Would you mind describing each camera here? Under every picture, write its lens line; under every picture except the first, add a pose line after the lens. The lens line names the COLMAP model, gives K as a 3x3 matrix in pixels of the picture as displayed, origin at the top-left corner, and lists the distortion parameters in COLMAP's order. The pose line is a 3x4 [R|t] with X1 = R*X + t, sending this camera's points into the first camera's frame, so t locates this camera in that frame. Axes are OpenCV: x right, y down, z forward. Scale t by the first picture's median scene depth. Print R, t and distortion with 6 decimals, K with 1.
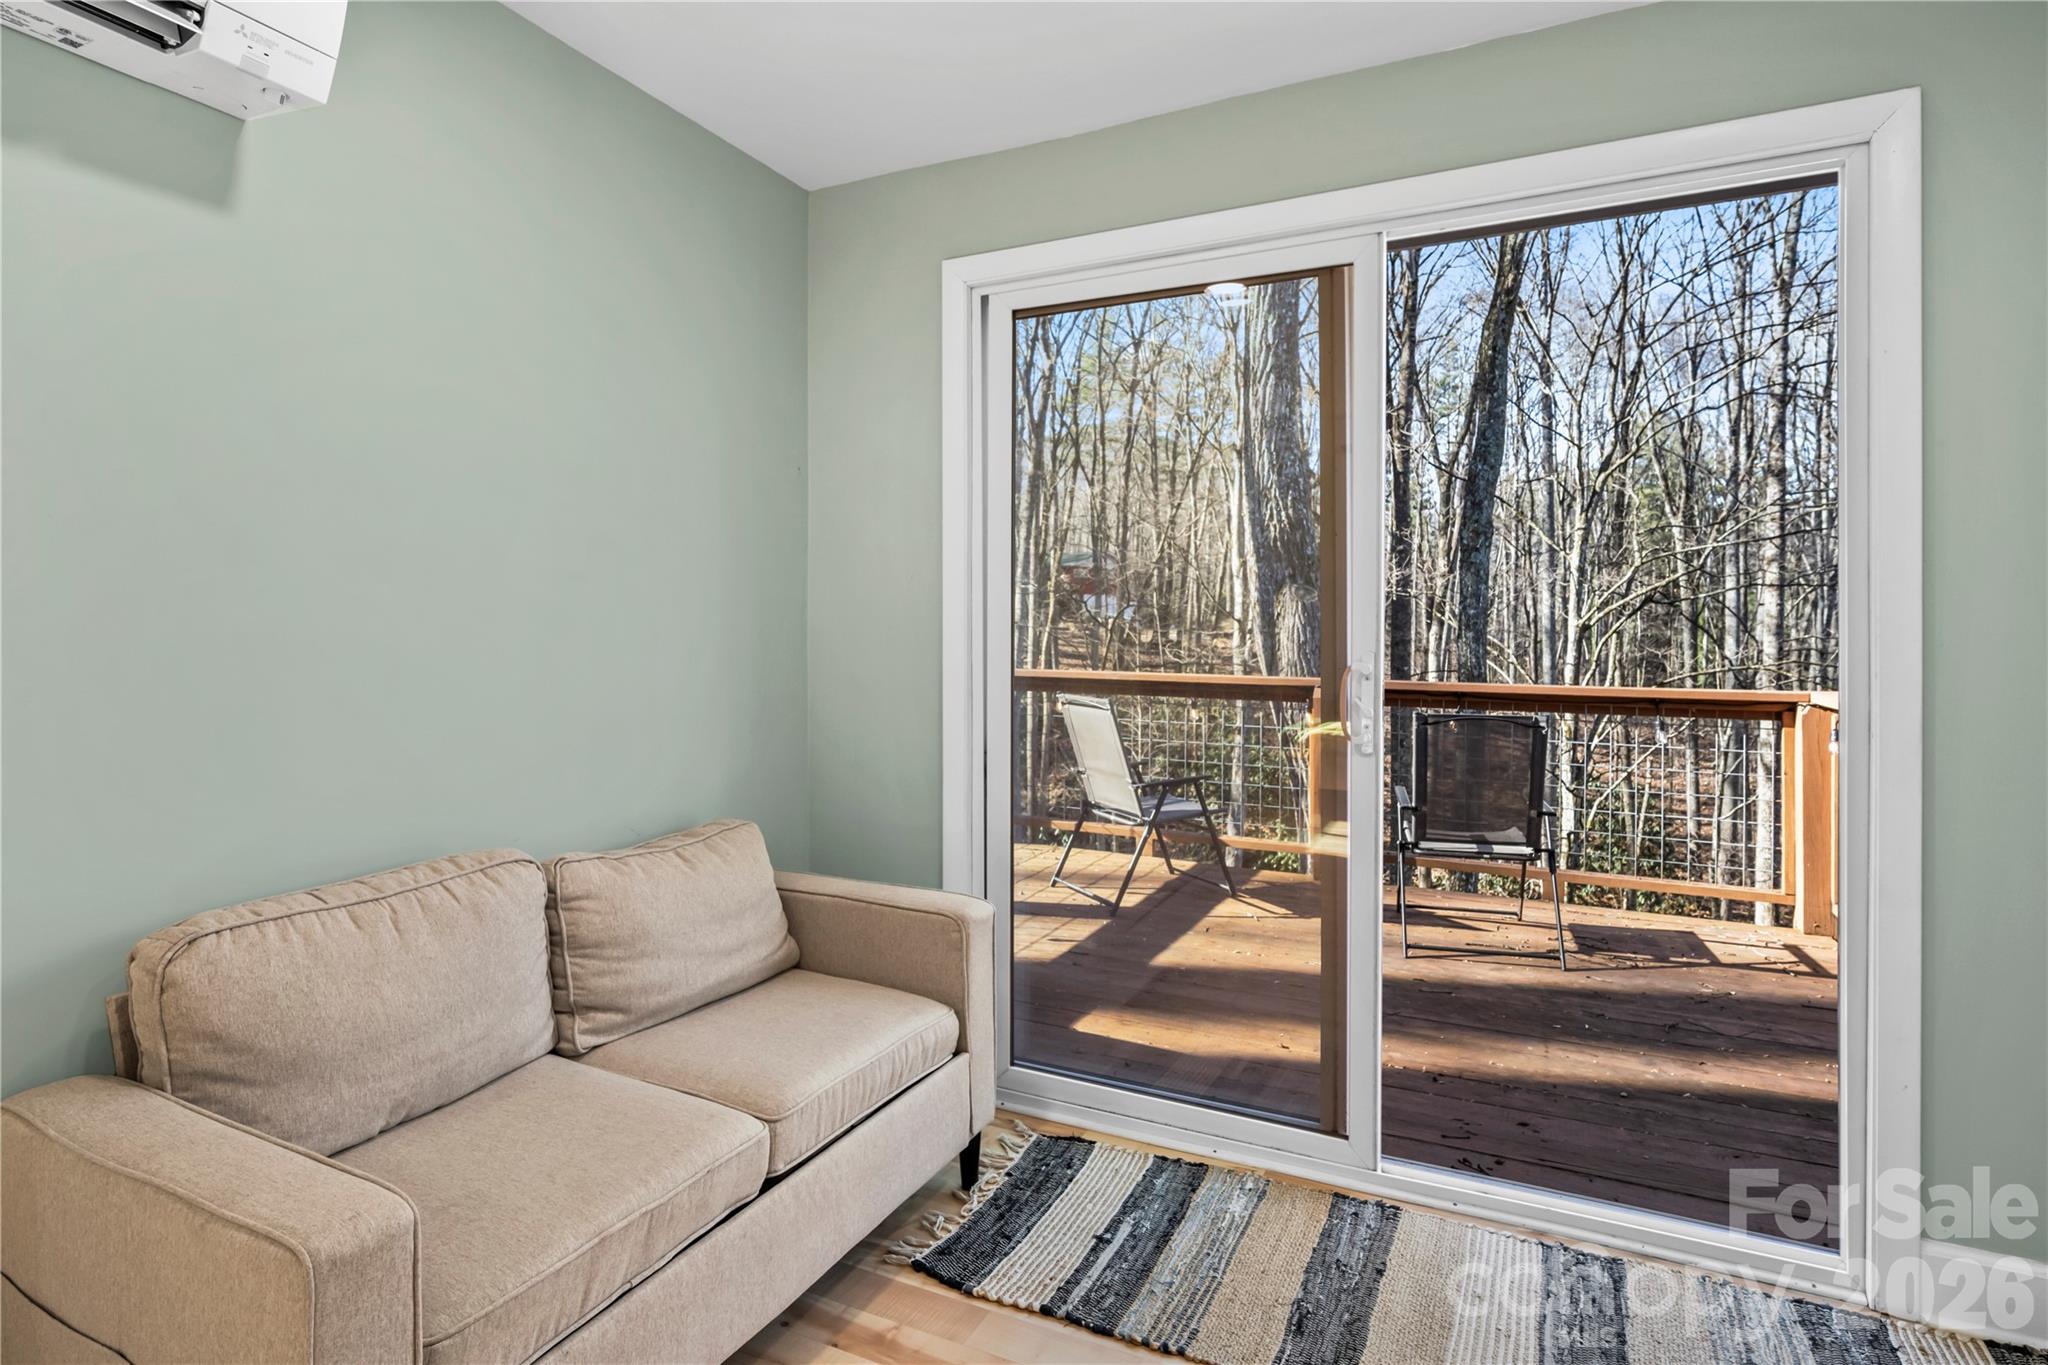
lens RADIAL K [[1042.4, 0, 1021.1], [0, 1042.4, 603.9], [0, 0, 1]] dist [-0.014108, -0.000129]
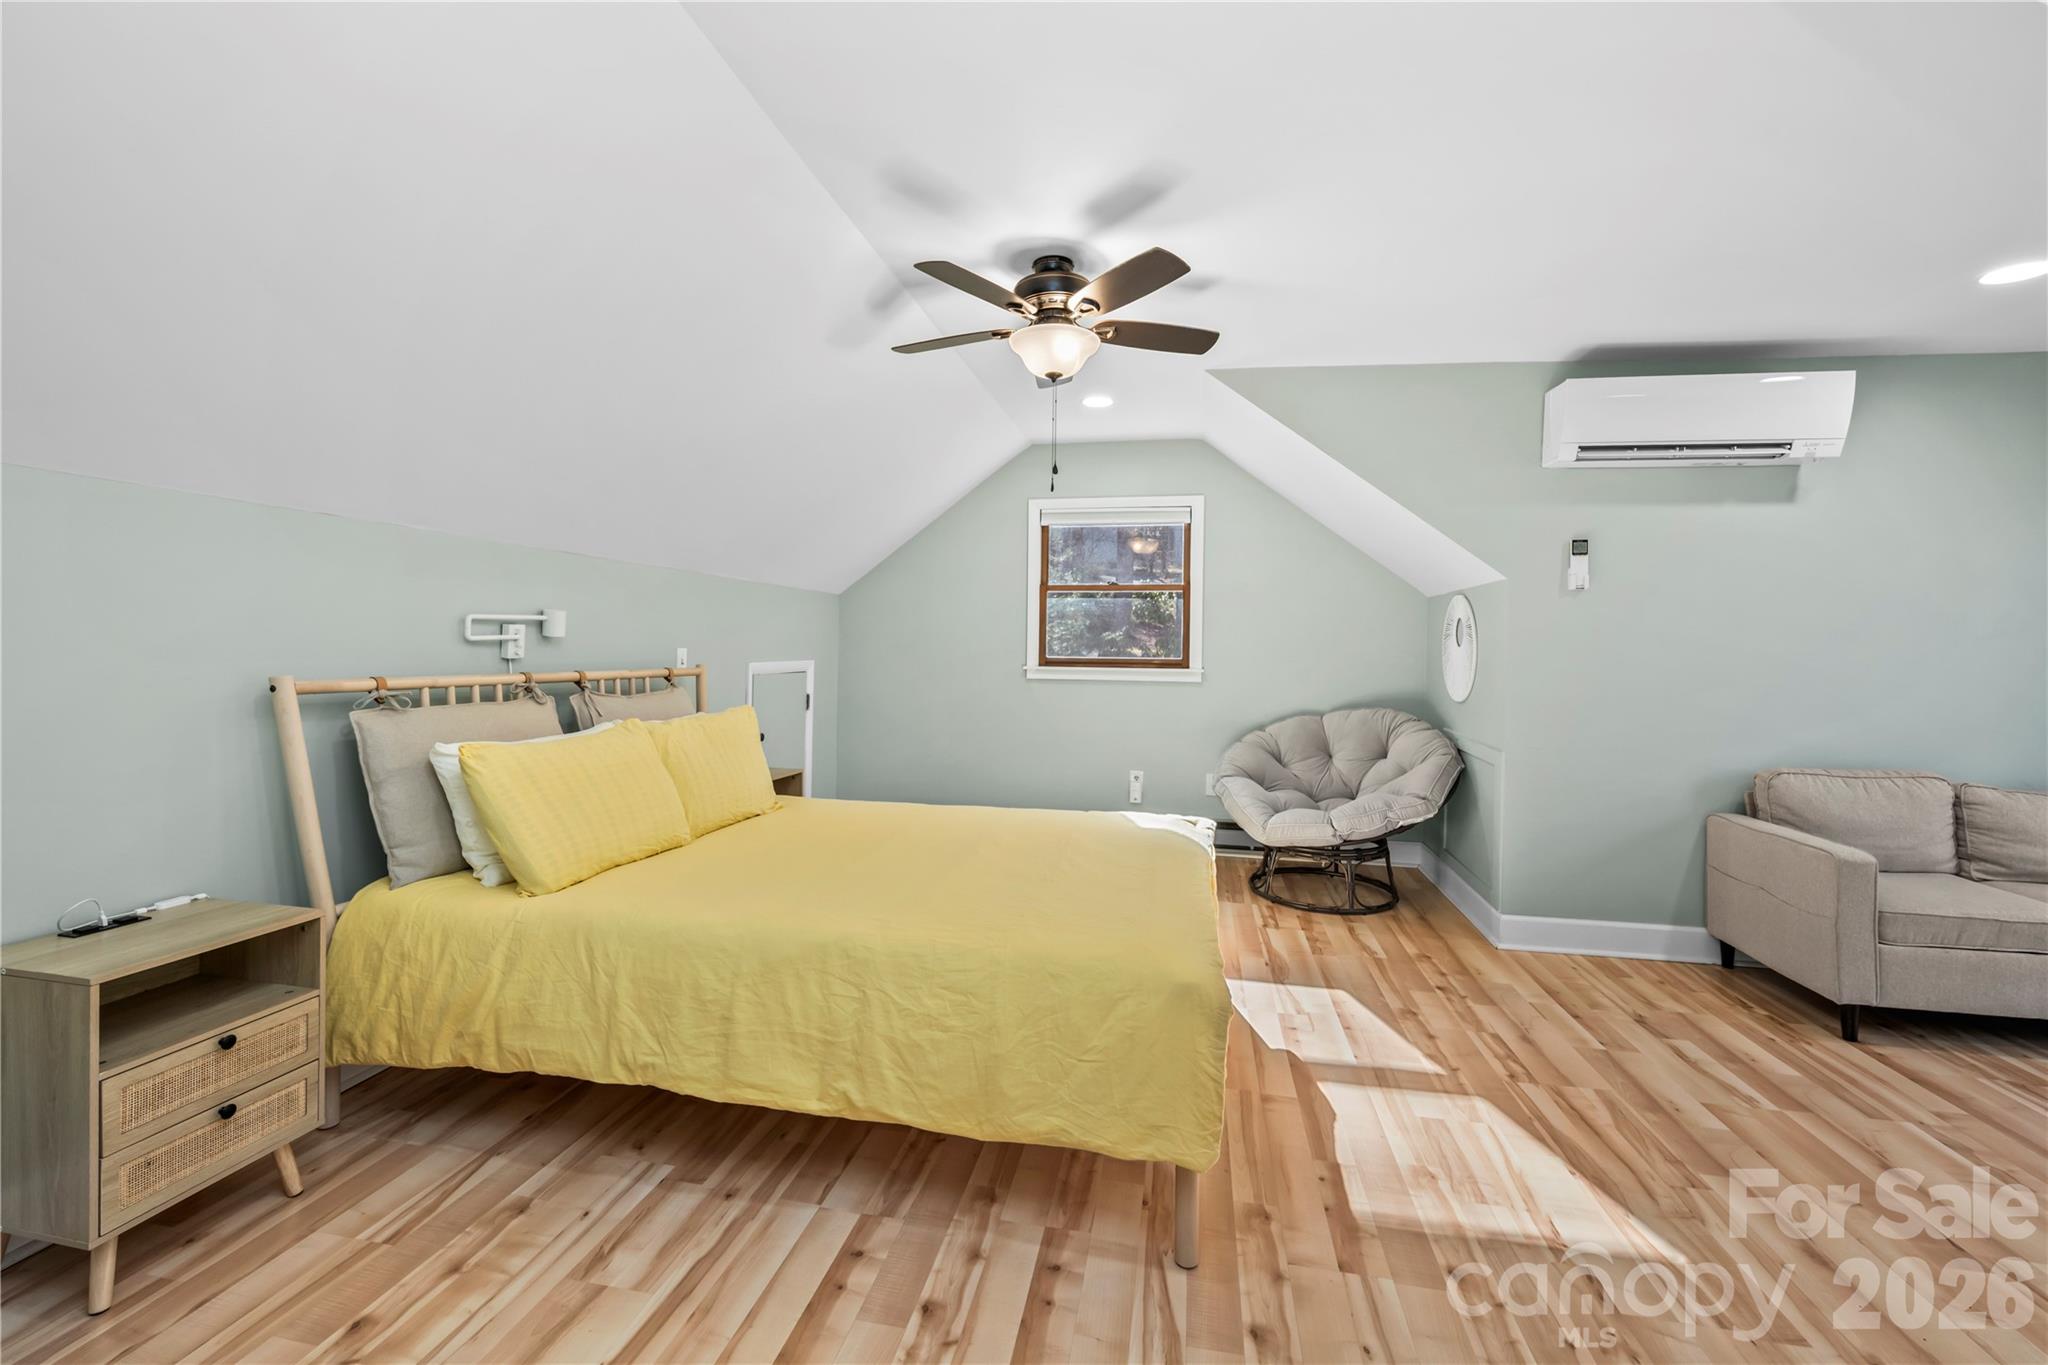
lens RADIAL K [[854.6, 0, 1024.0], [0, 854.6, 682.5], [0, 0, 1]] dist [-0.000024, -0.000035]
pose [[0.270666, 0.027666, -0.962276, 0.647004], [0.005156, 0.999531, 0.030187, -0.003701], [0.962660, -0.013132, 0.270396, -1.188656]]
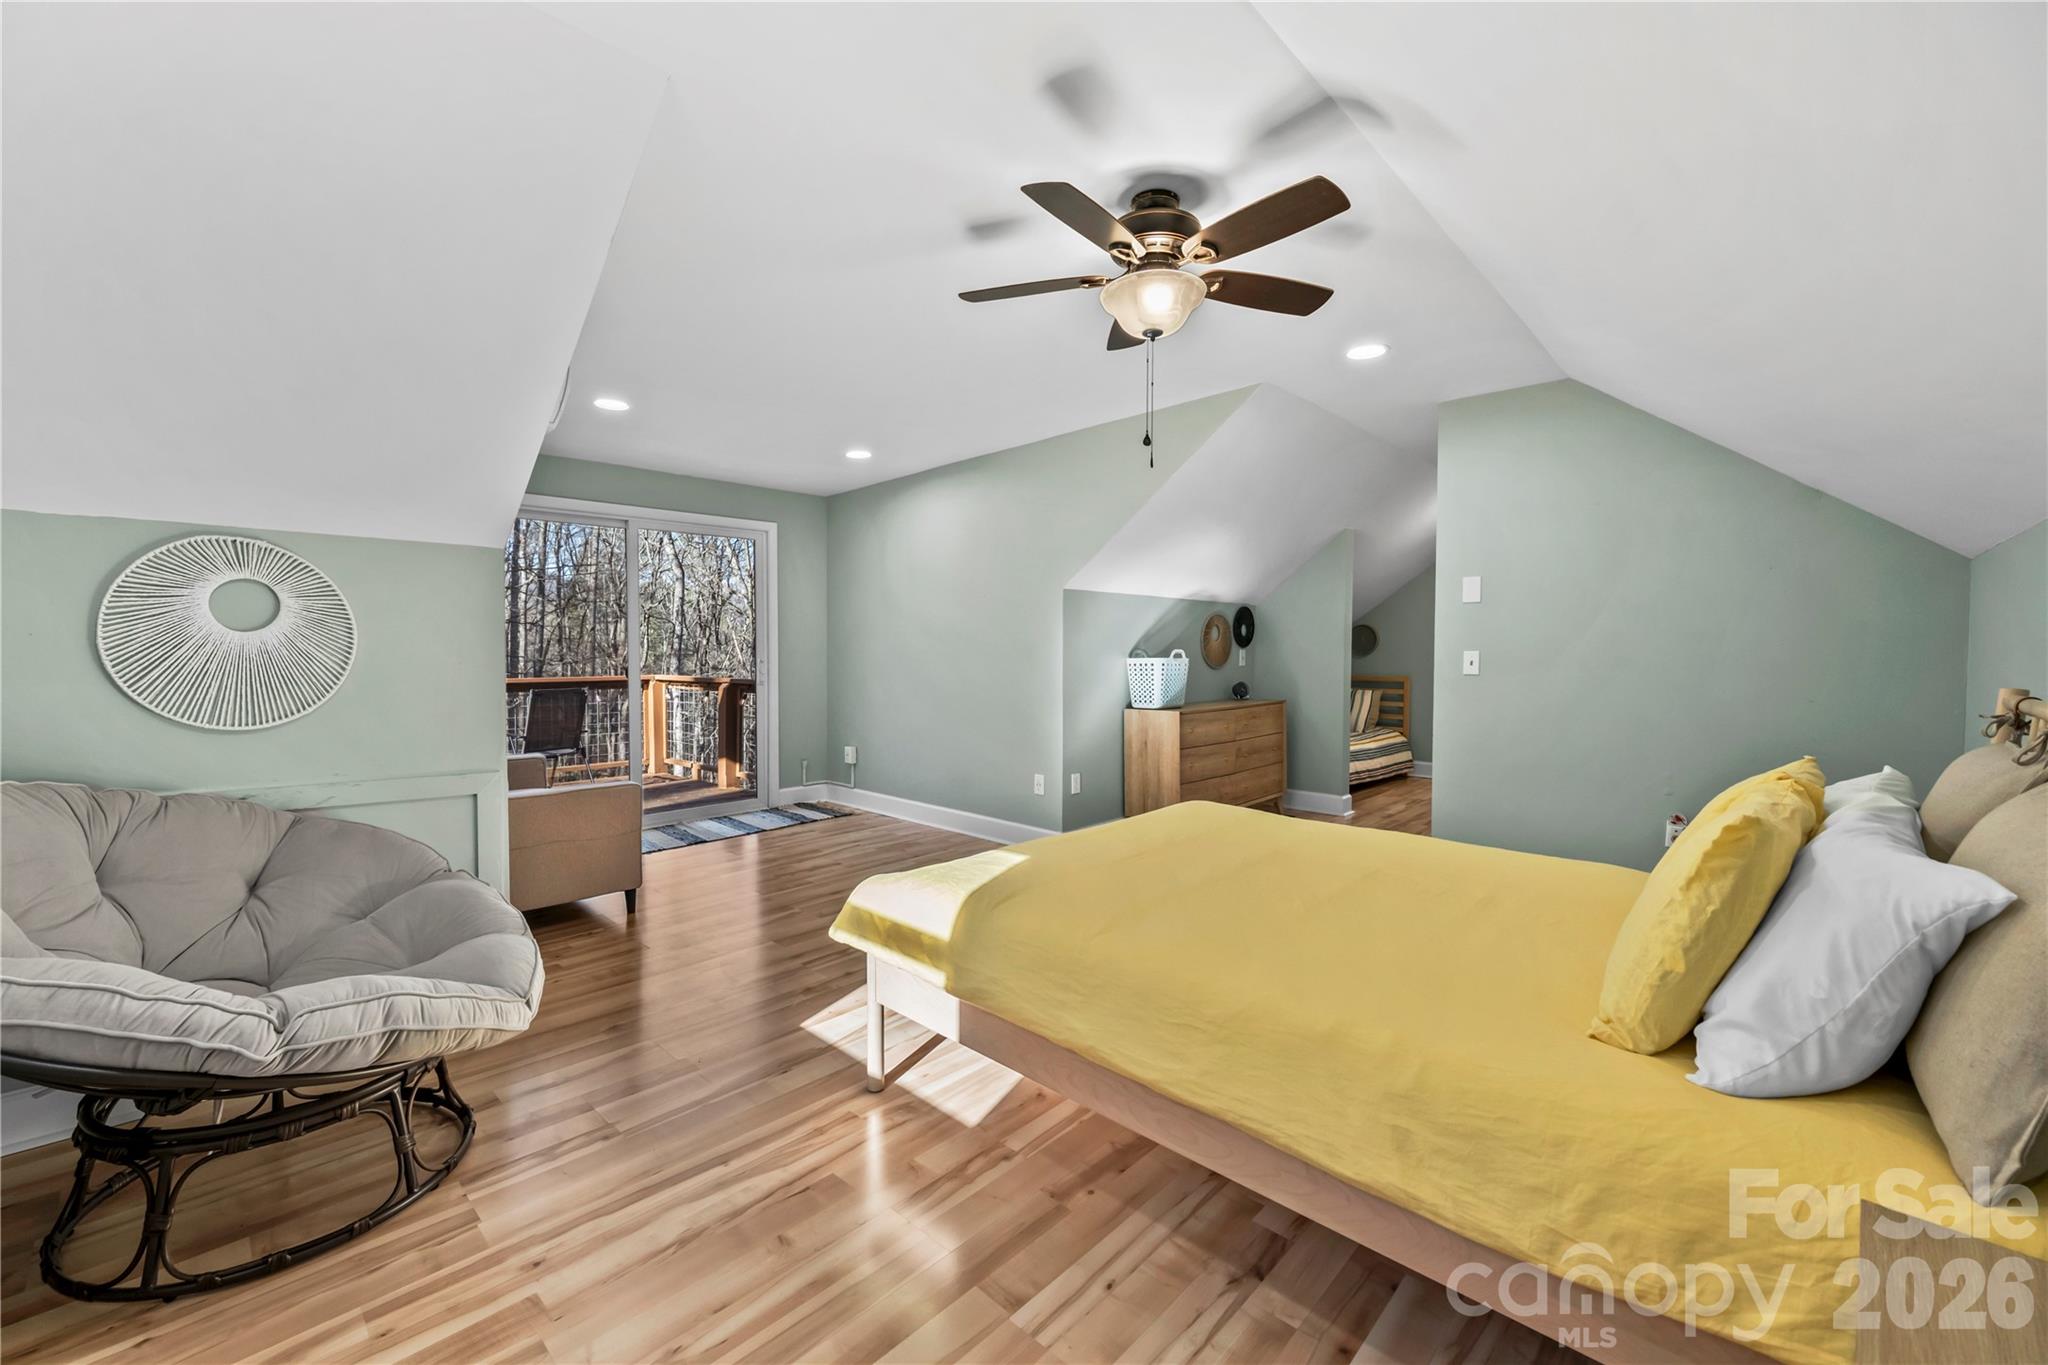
lens RADIAL K [[816.0, 0, 1013.7], [0, 816.0, 671.3], [0, 0, 1]] dist [0.001003, 0.000052]
pose [[0.291931, -0.042685, 0.955486, -1.987435], [-0.000659, 0.998994, 0.044830, -0.027207], [-0.956439, -0.013717, 0.291609, -0.914154]]
